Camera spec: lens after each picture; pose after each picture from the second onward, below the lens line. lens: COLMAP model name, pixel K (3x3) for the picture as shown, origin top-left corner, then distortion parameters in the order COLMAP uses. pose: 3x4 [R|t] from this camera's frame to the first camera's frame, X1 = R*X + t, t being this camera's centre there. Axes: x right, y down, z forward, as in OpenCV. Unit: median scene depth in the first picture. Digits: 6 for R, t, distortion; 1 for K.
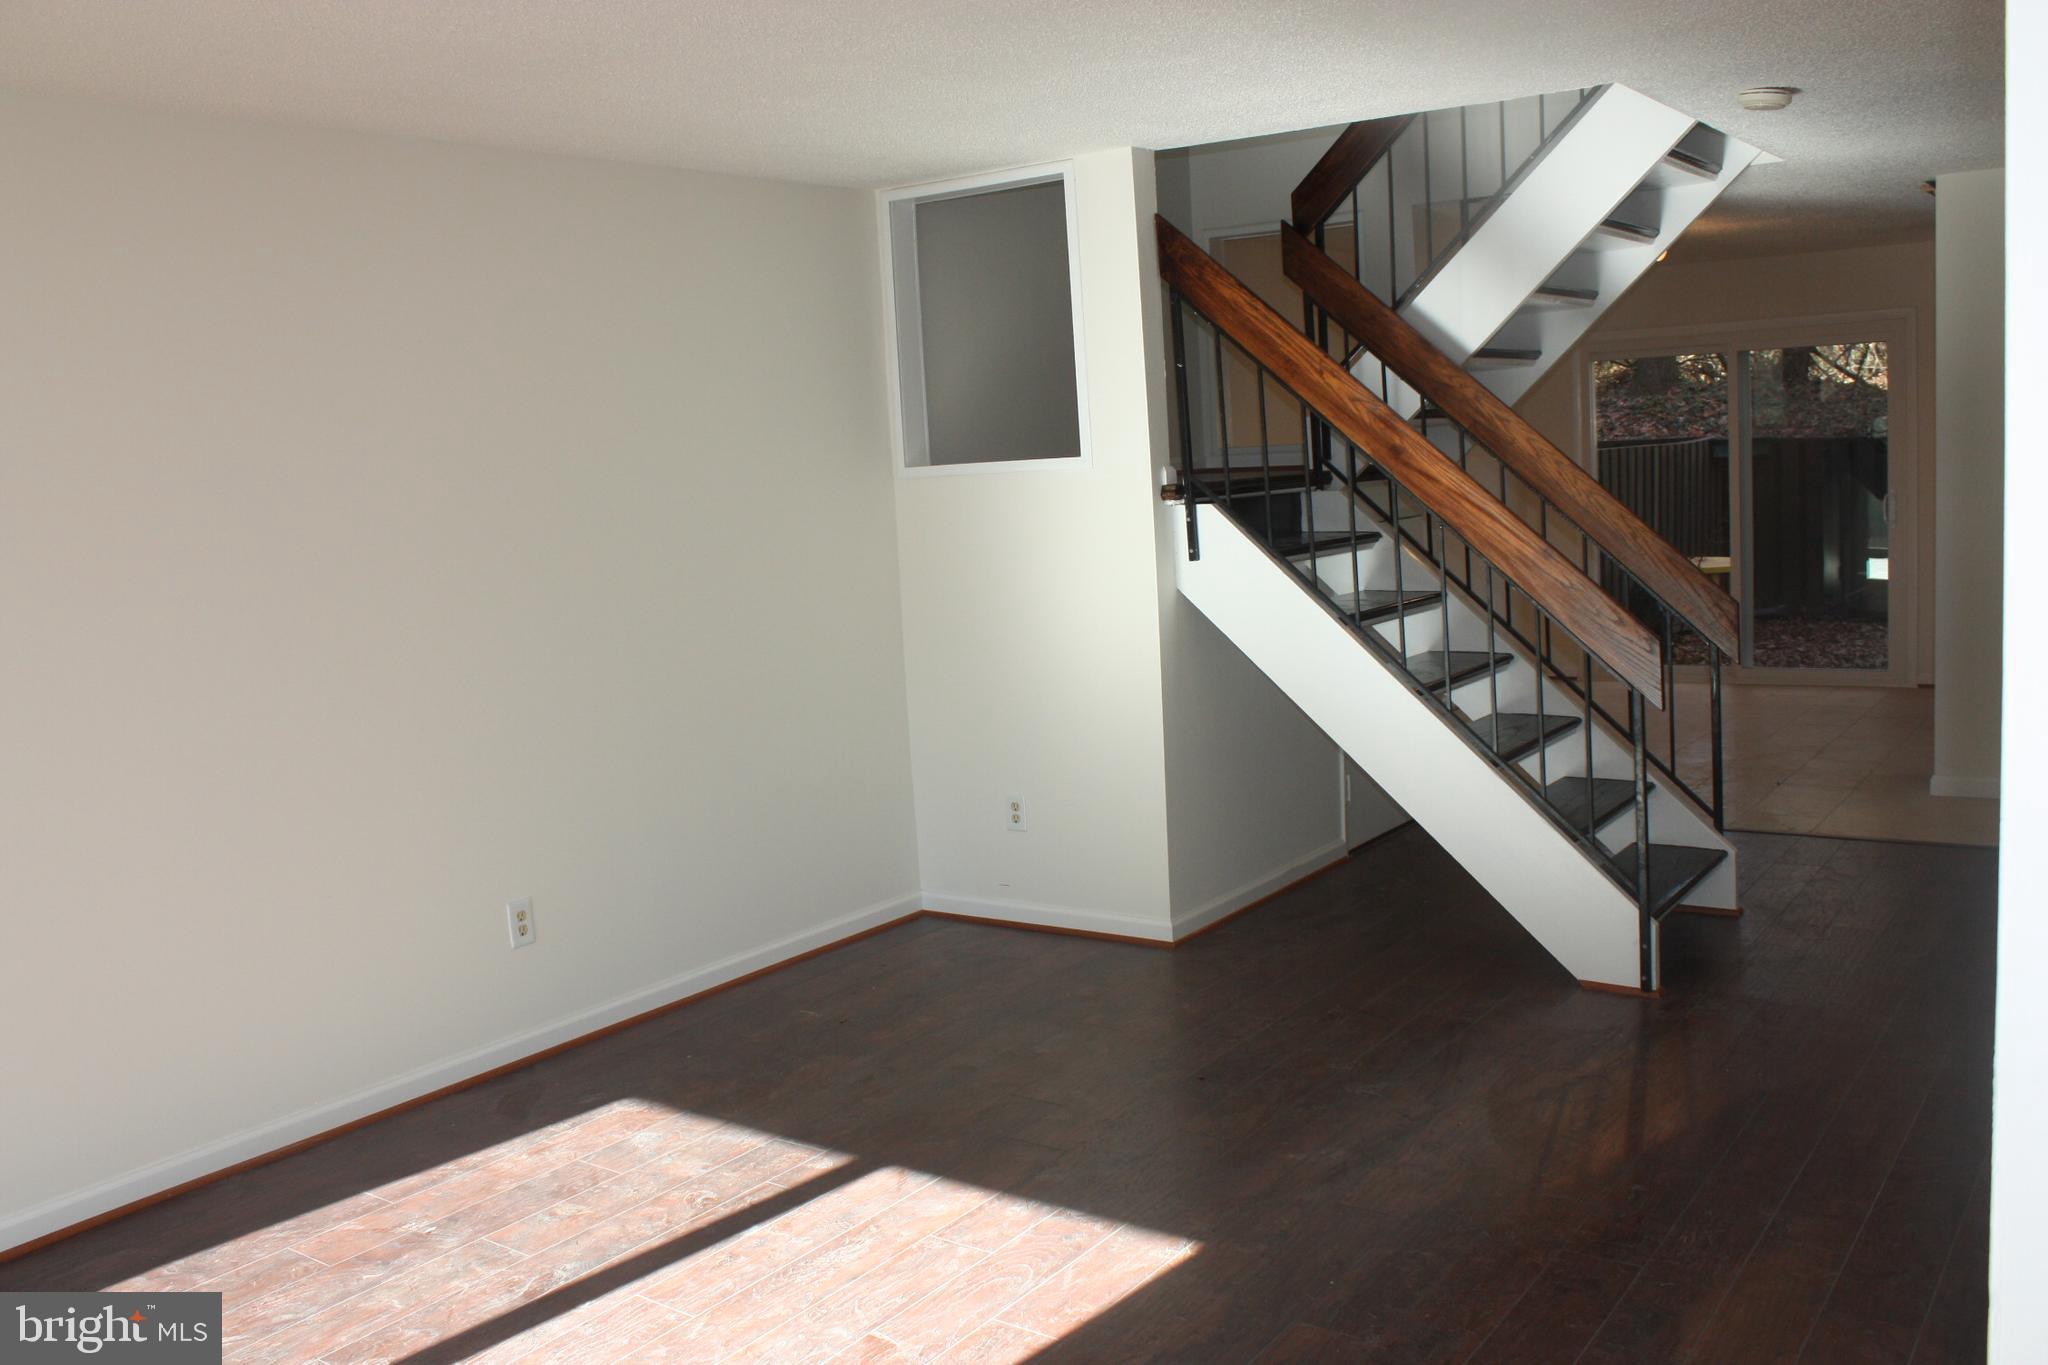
lens RADIAL K [[1764.0, 0, 1024.0], [0, 1764.0, 682.5], [0, 0, 1]] dist [-0.178995, 0.204345]
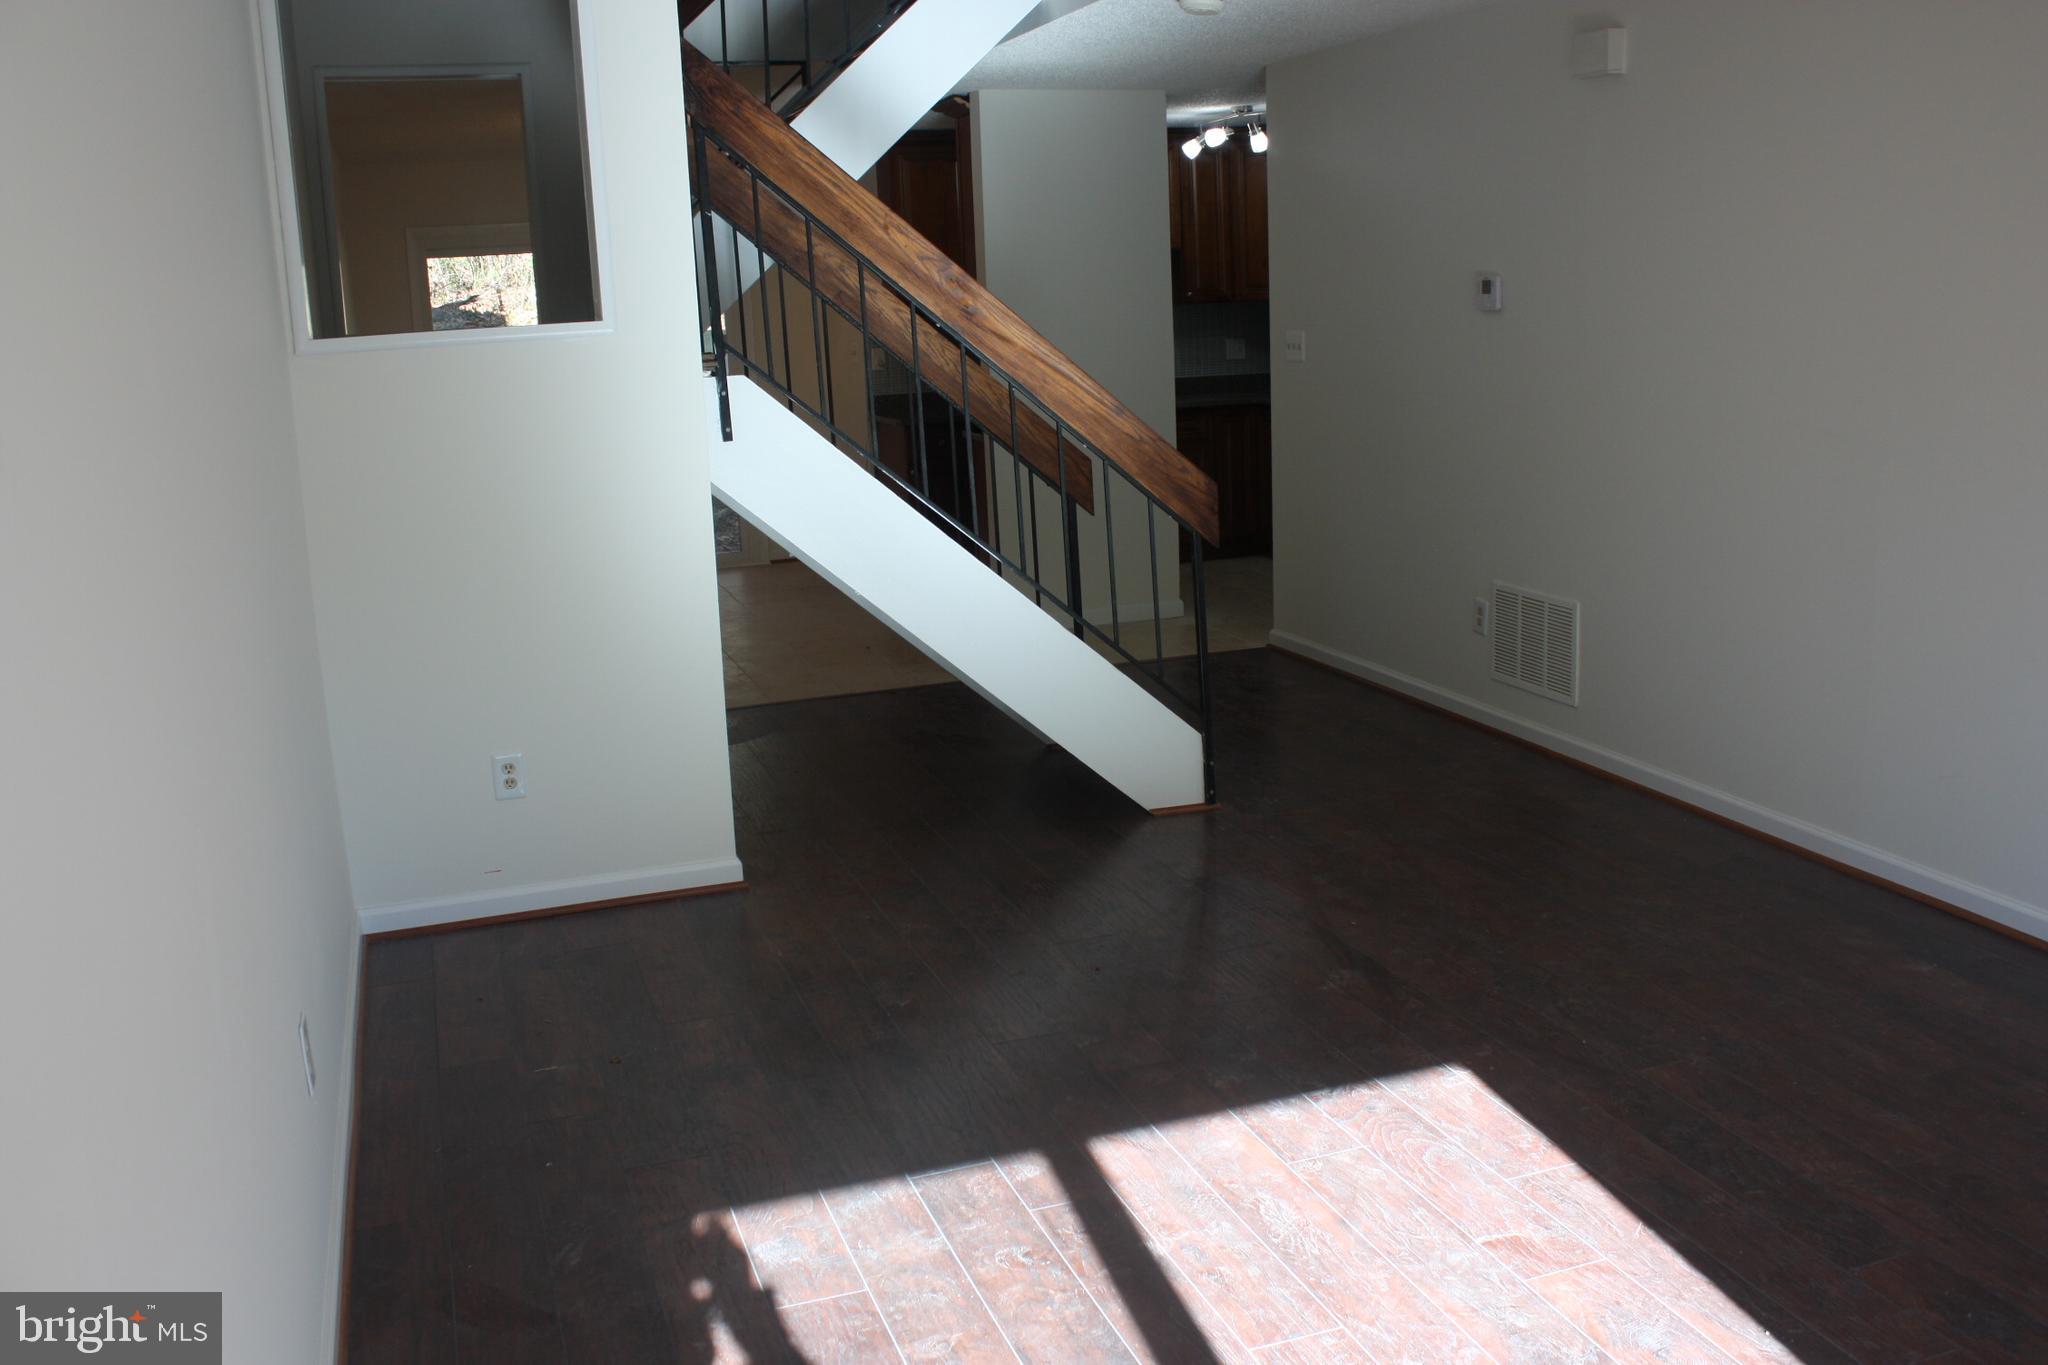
lens RADIAL K [[1764.0, 0, 1024.0], [0, 1764.0, 682.5], [0, 0, 1]] dist [-0.178995, 0.204345]
pose [[0.572158, -0.144042, 0.807395, -0.539426], [0.114467, 0.988846, 0.095297, -0.016976], [-0.812116, 0.037895, 0.582264, 0.385203]]
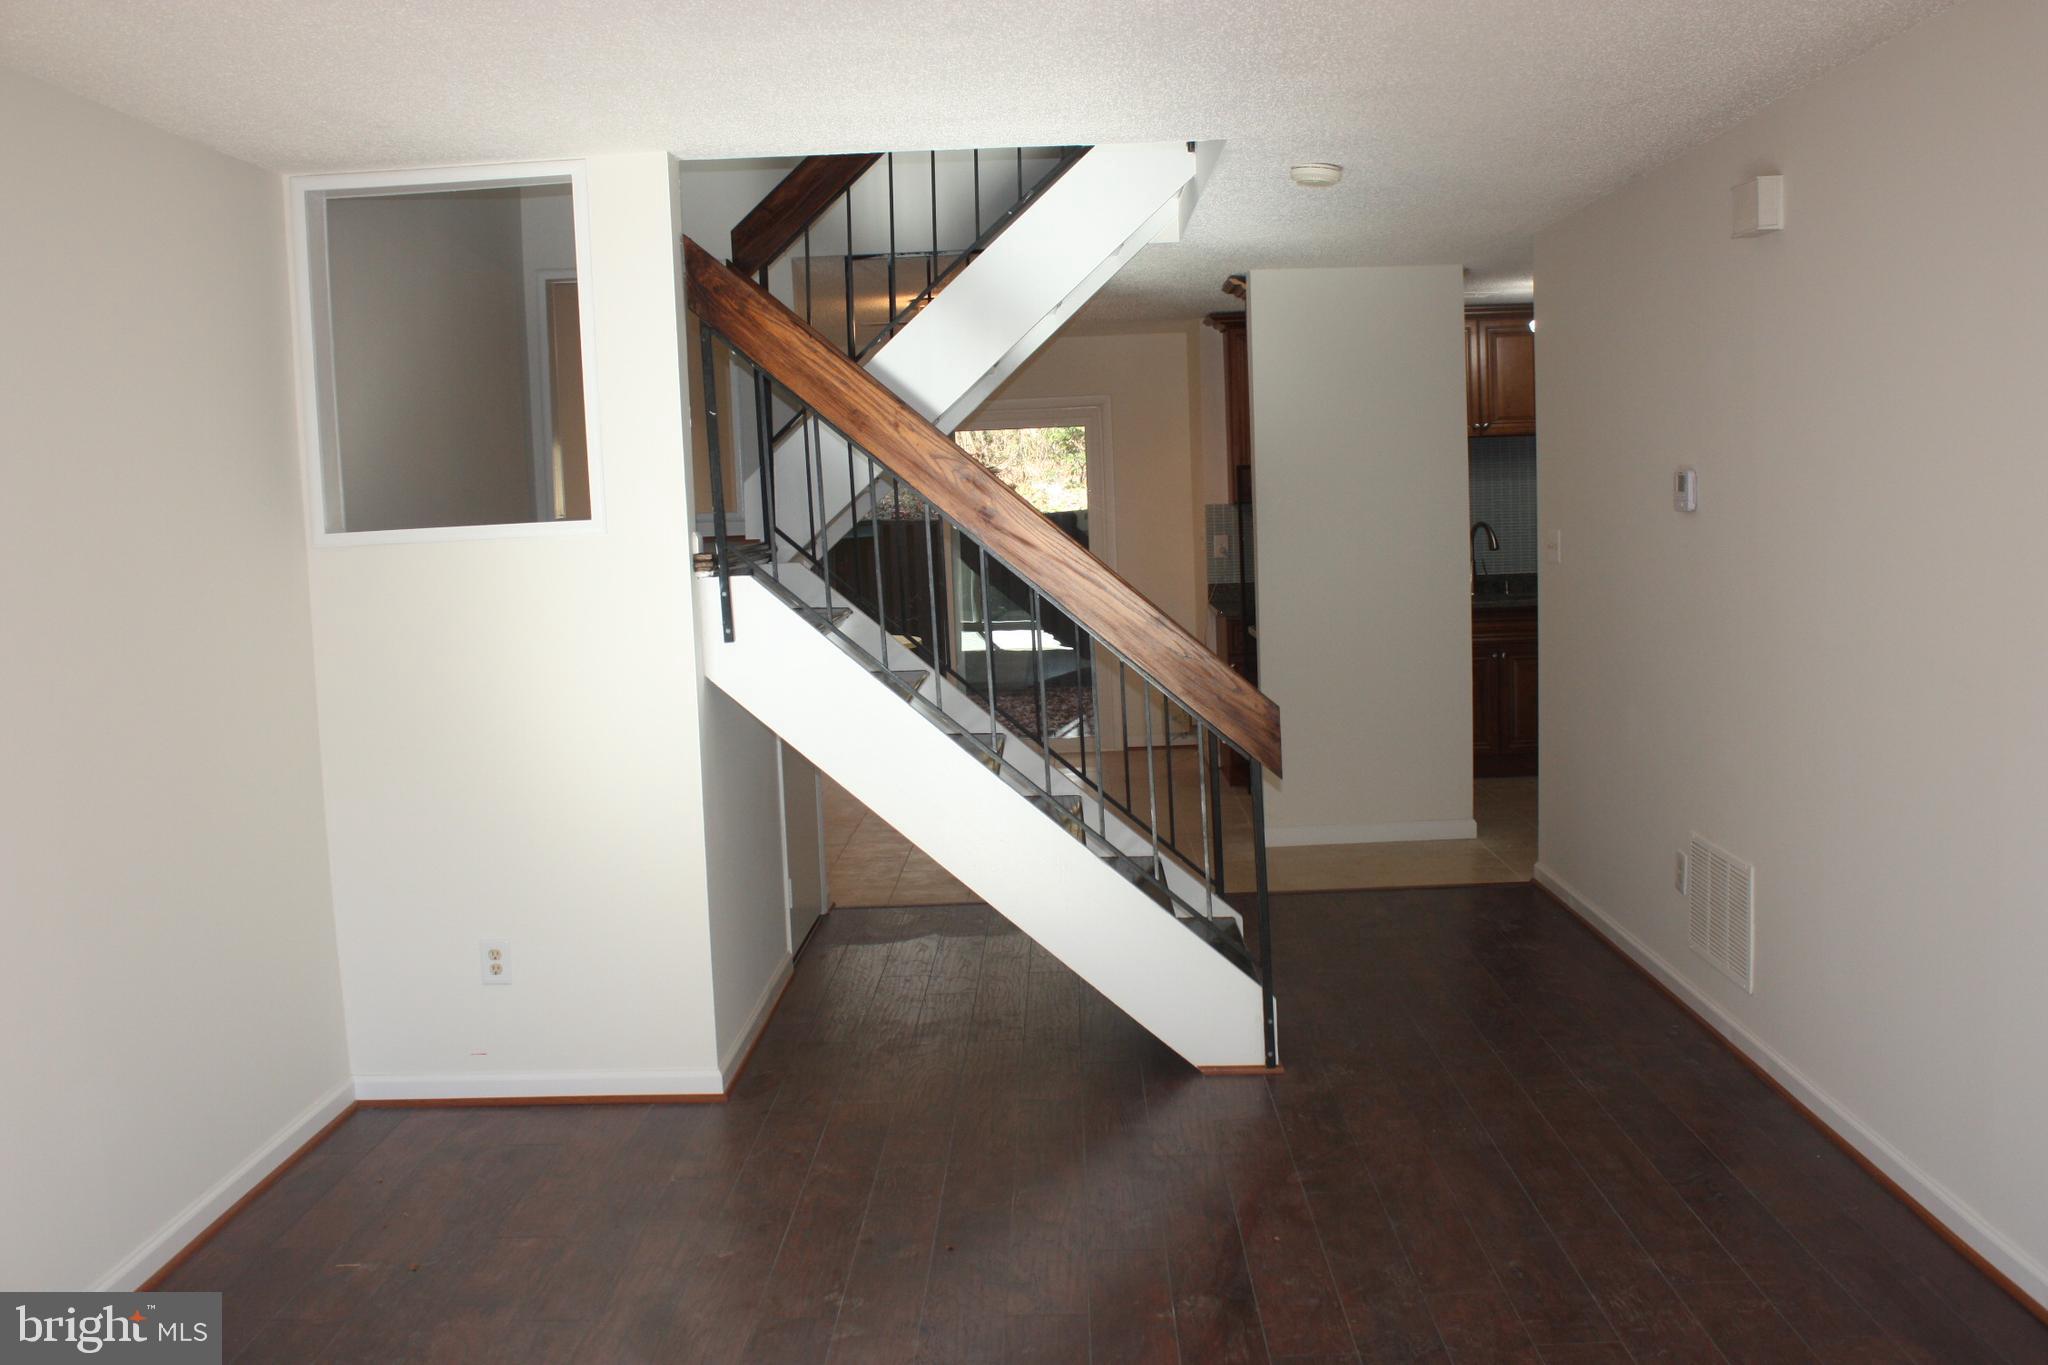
lens RADIAL K [[1764.0, 0, 1024.0], [0, 1764.0, 682.5], [0, 0, 1]] dist [-0.178995, 0.204345]
pose [[0.822556, -0.035579, 0.567569, -0.271434], [0.064683, 0.997417, -0.031217, -0.014245], [-0.564993, 0.062390, 0.822734, 0.222807]]
